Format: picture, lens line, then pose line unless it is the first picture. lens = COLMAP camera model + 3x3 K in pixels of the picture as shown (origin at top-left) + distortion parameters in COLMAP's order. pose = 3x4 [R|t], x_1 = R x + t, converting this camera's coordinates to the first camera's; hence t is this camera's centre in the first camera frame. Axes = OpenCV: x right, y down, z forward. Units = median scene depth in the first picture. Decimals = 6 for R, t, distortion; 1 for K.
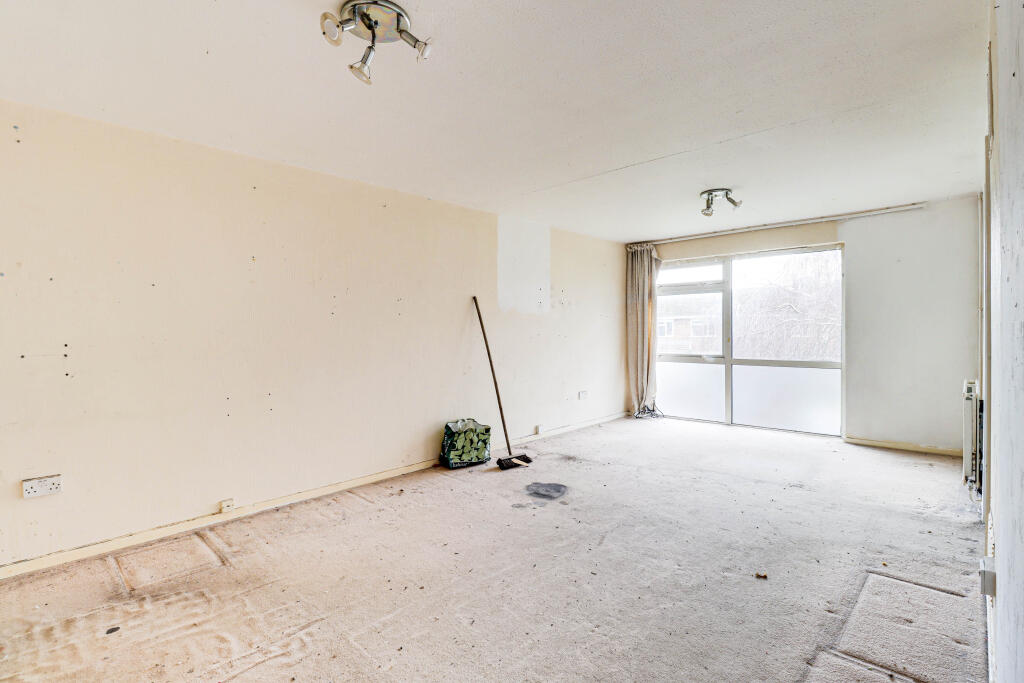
lens RADIAL K [[479.1, 0, 512.9], [0, 479.1, 335.8], [0, 0, 1]] dist [0.002327, -0.014089]
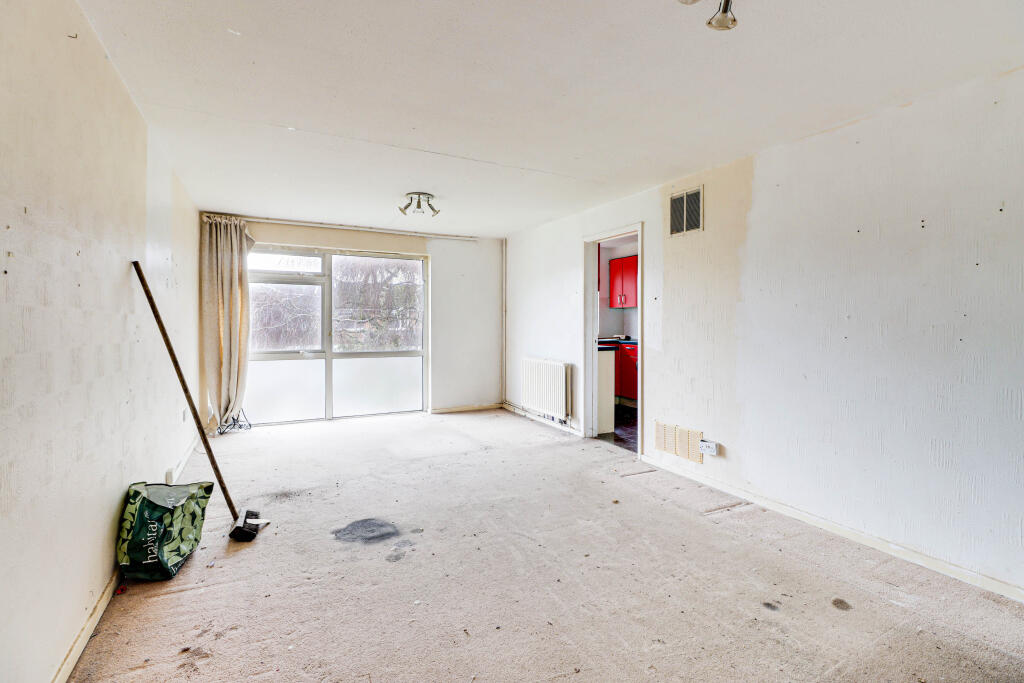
lens RADIAL K [[471.2, 0, 512.0], [0, 471.2, 321.0], [0, 0, 1]] dist [0.002434, -0.012782]
pose [[0.340339, 0.013151, 0.940211, -0.499212], [0.004008, 0.999873, -0.015436, -0.002512], [-0.940294, 0.009022, 0.340243, 0.458366]]
